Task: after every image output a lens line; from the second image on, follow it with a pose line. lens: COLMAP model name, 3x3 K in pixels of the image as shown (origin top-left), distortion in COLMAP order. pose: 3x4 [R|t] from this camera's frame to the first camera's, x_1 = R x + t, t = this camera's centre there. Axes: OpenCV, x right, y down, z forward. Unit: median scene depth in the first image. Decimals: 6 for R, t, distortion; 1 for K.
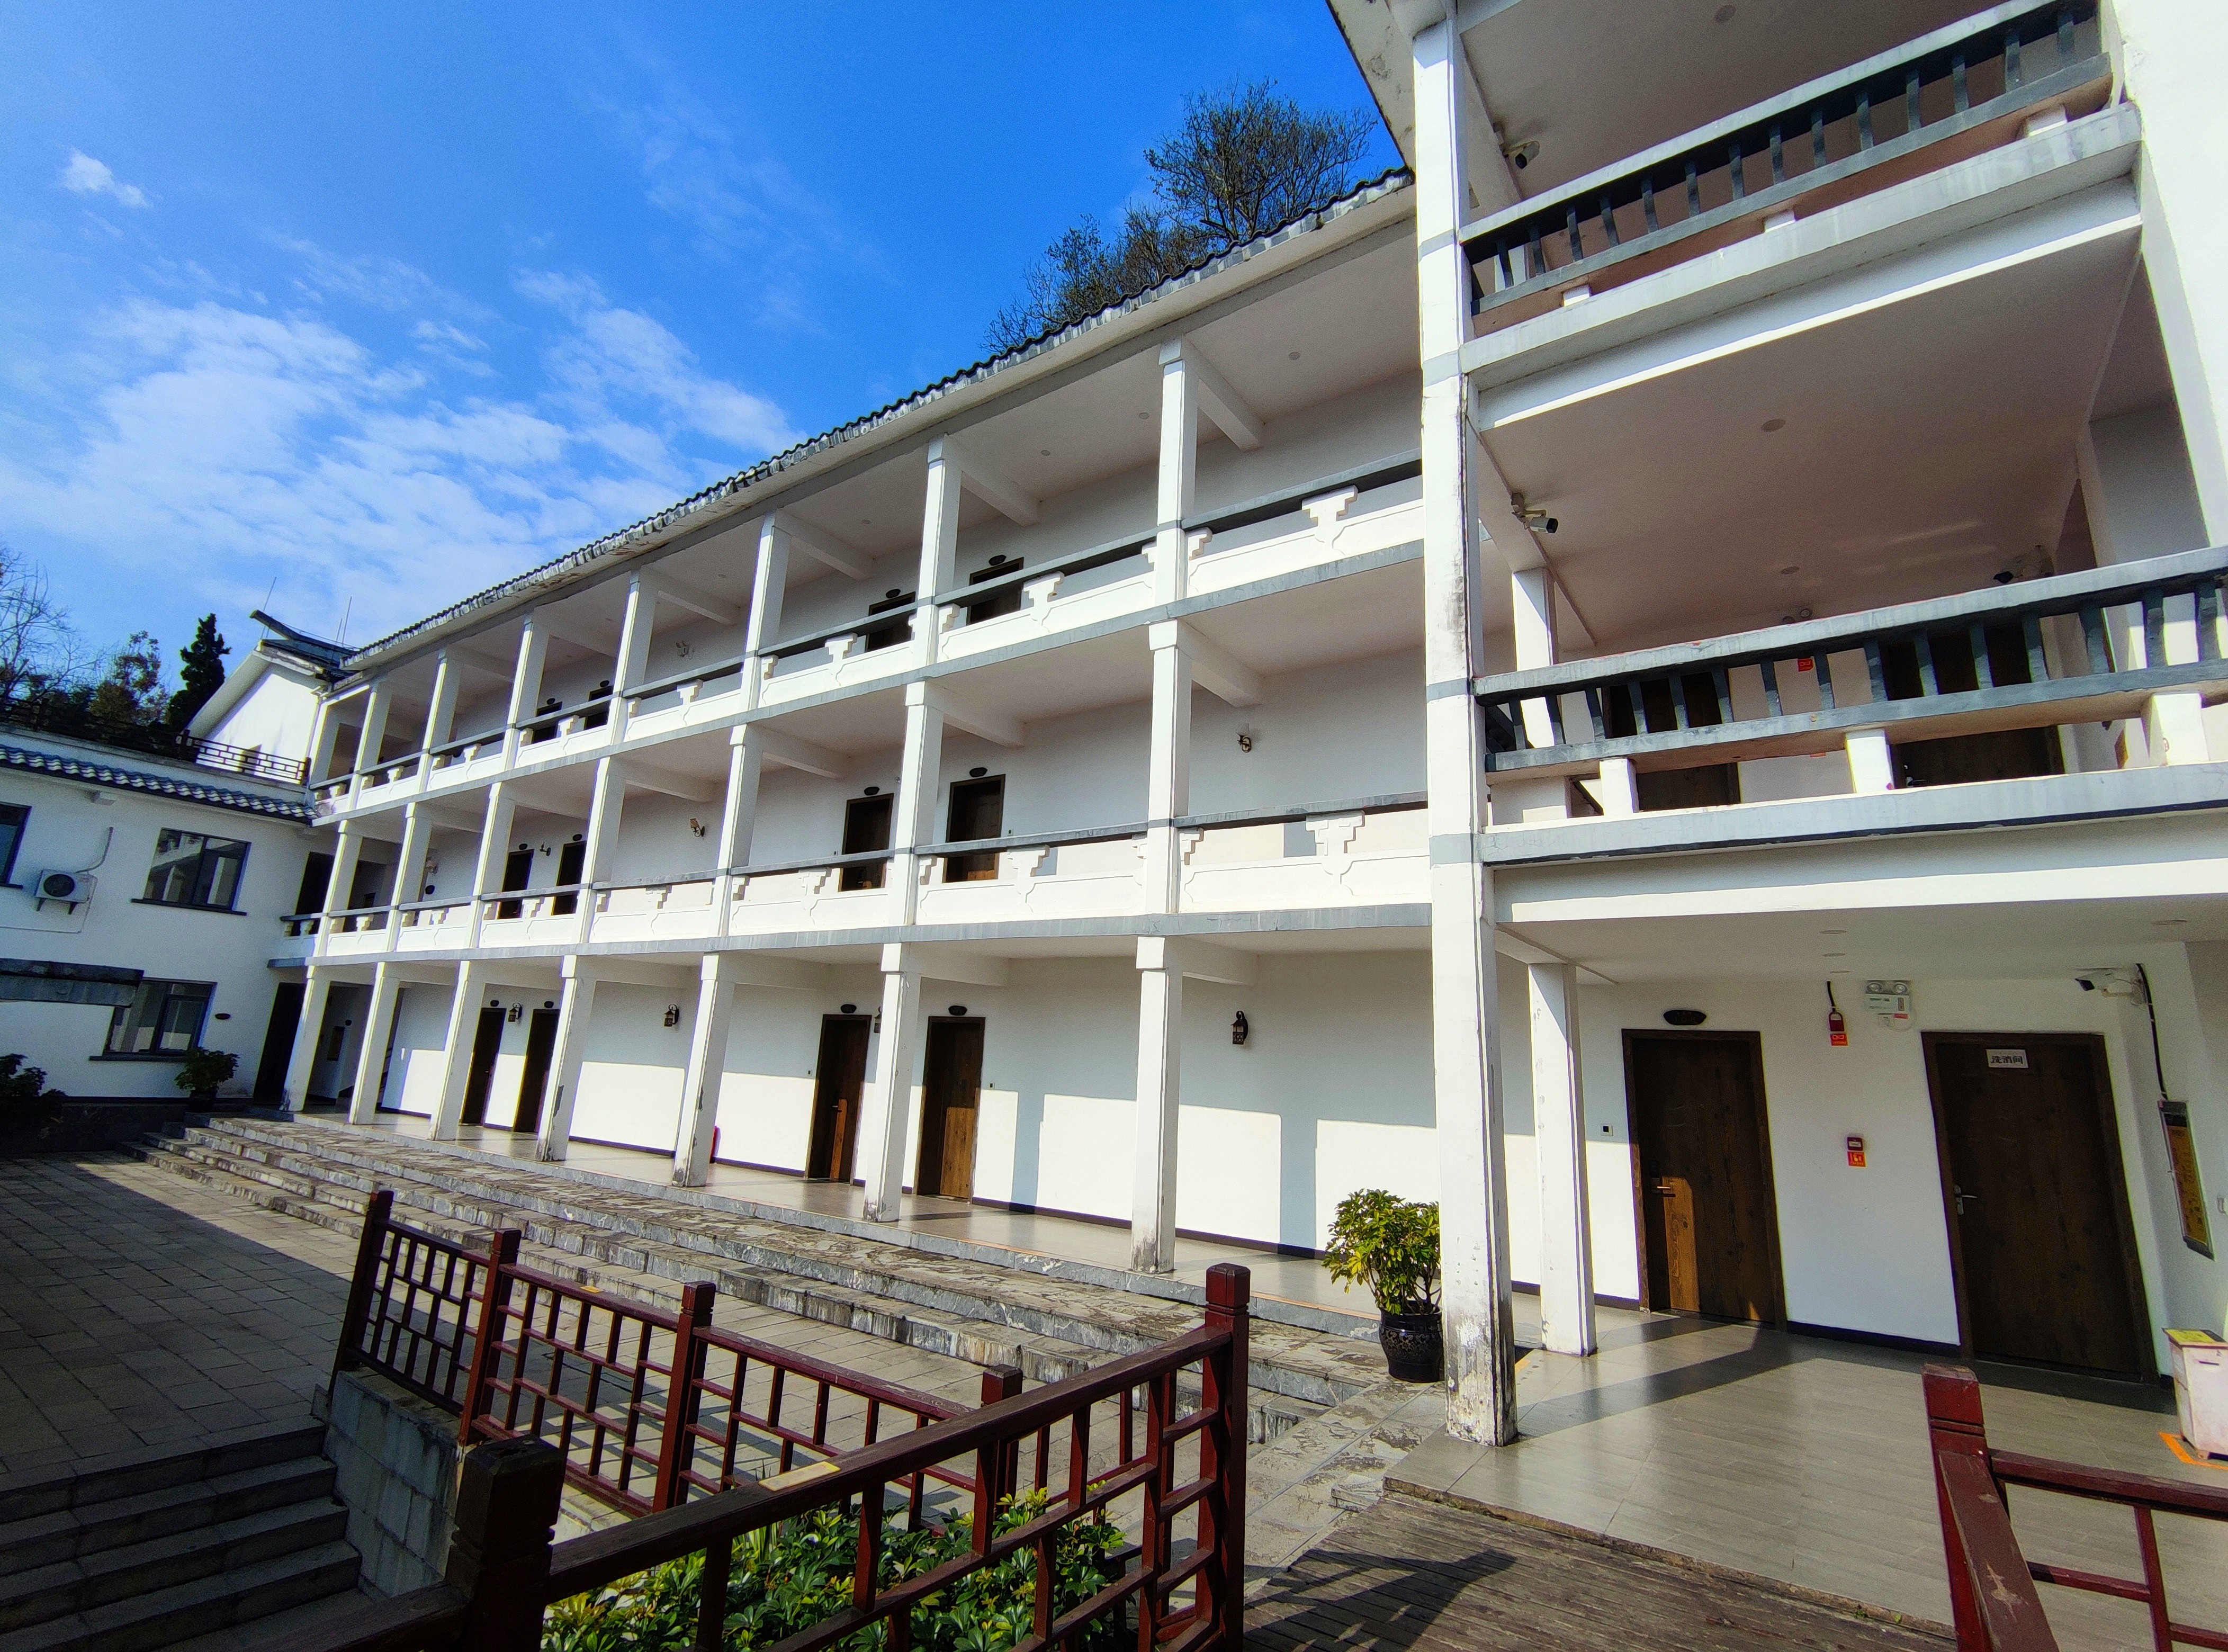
lens RADIAL K [[1006.7, 0, 1105.1], [0, 1006.7, 825.8], [0, 0, 1]] dist [0.004881, 0.000237]
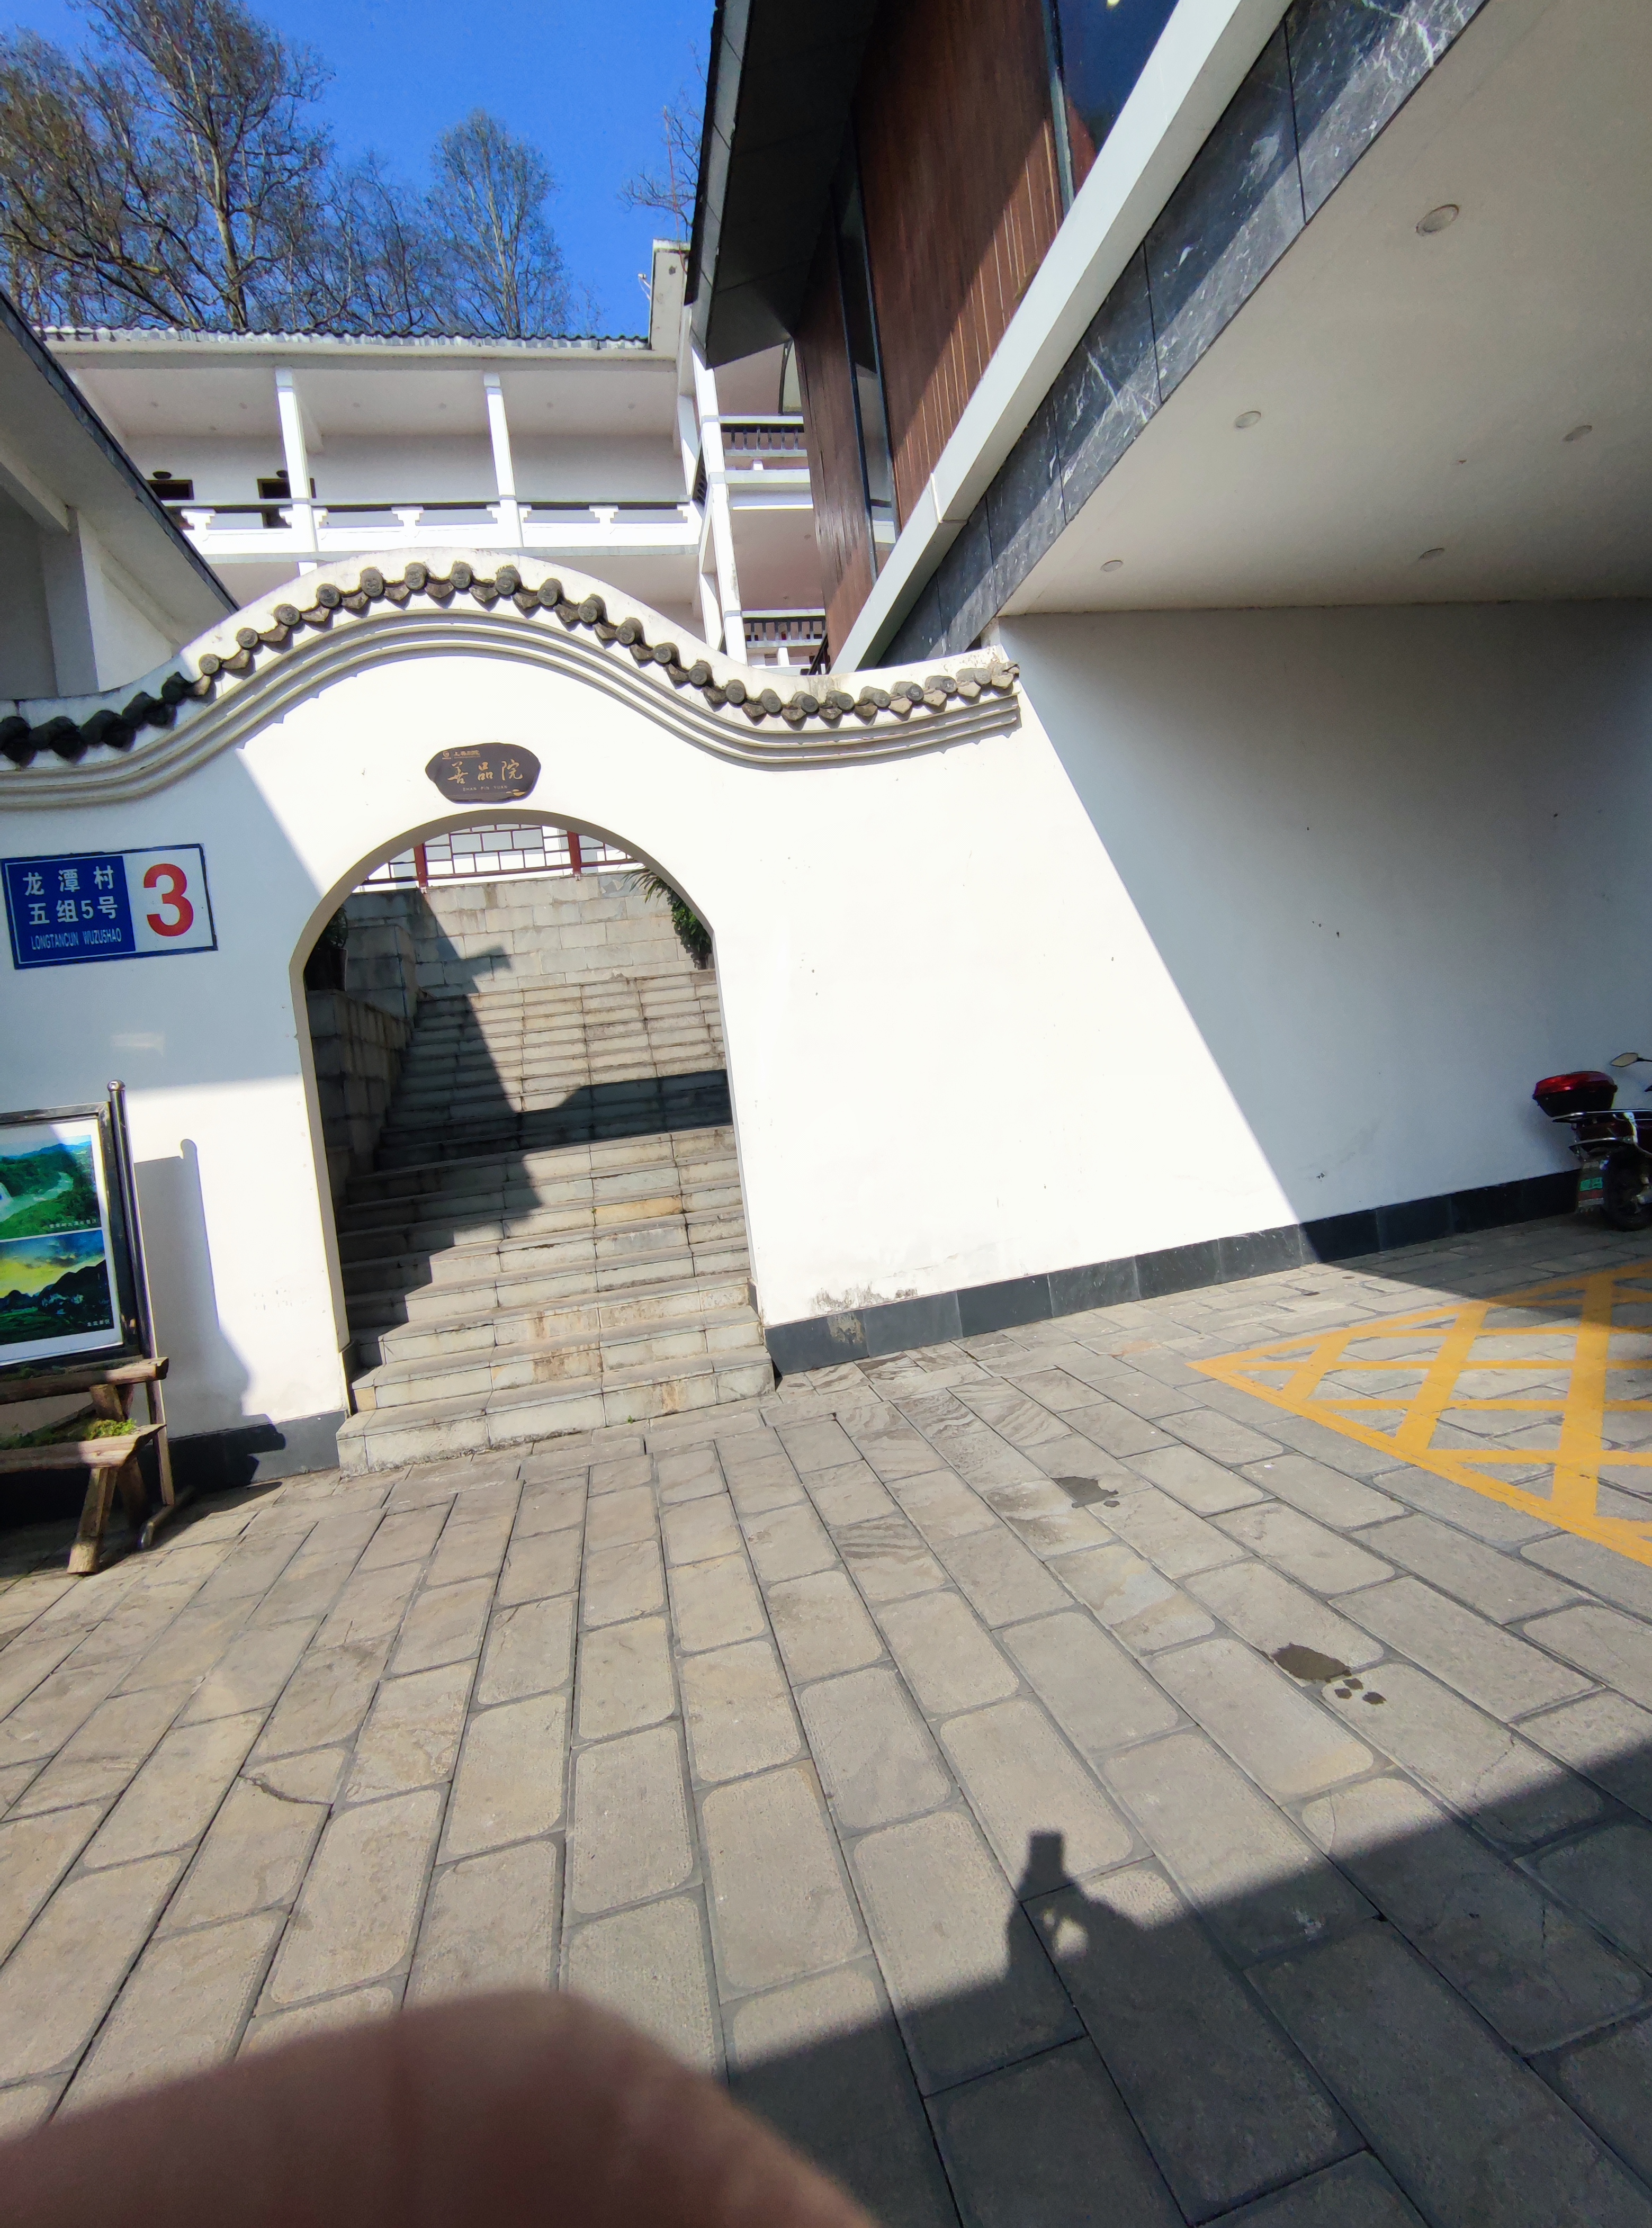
lens RADIAL K [[1016.1, 0, 827.8], [0, 1016.1, 1115.9], [0, 0, 1]] dist [-0.004208, -0.000326]
pose [[0.663157, -0.165088, 0.730047, -1.092686], [-0.010098, 0.973310, 0.229270, 0.354024], [-0.748412, -0.159414, 0.643791, -0.749301]]
